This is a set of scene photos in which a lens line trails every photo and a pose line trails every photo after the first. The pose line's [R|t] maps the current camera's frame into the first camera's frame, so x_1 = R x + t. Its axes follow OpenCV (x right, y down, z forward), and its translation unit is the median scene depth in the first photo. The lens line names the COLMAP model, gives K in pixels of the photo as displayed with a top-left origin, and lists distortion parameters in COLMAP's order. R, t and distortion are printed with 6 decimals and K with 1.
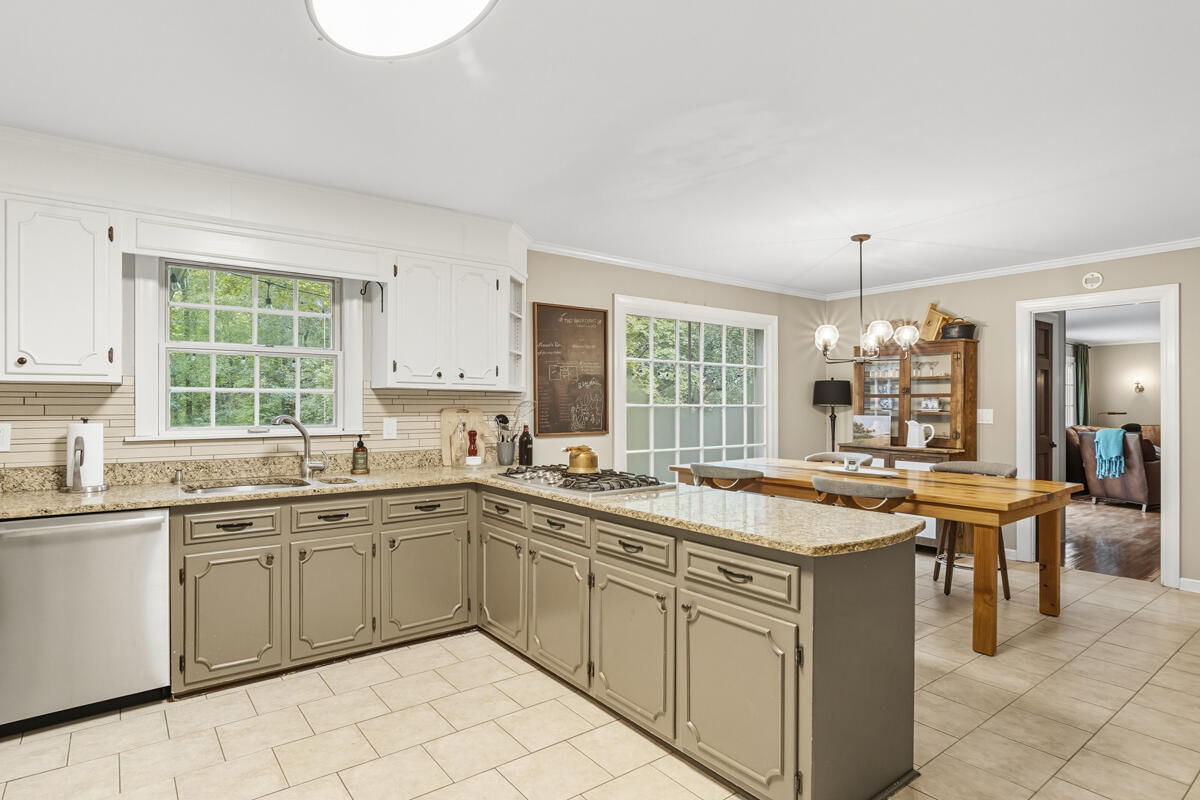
lens RADIAL K [[629.3, 0, 600.0], [0, 629.3, 400.0], [0, 0, 1]] dist [-0.003468, -0.000702]
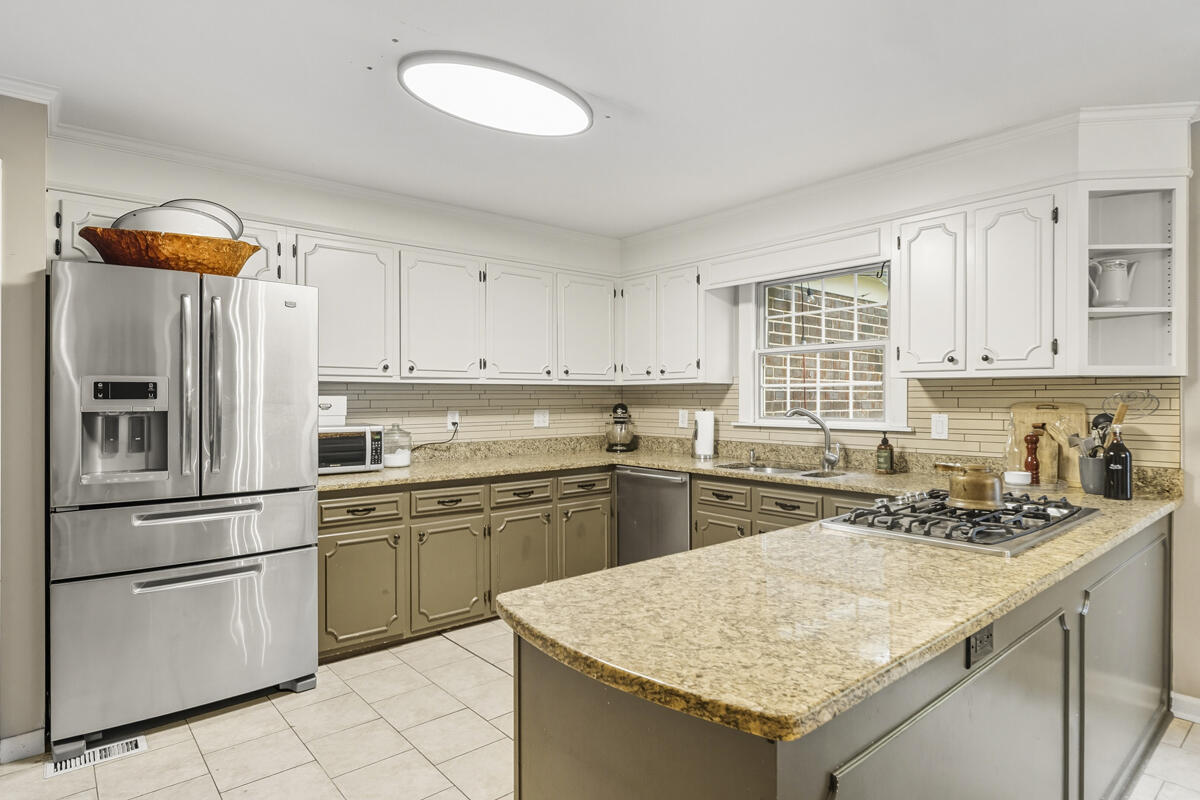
lens RADIAL K [[649.0, 0, 598.9], [0, 649.0, 396.5], [0, 0, 1]] dist [-0.003411, -0.001179]
pose [[0.061894, -0.002748, -0.998079, 0.566490], [0.009907, 0.999949, -0.002139, 0.003260], [0.998034, -0.009756, 0.061918, 0.562465]]
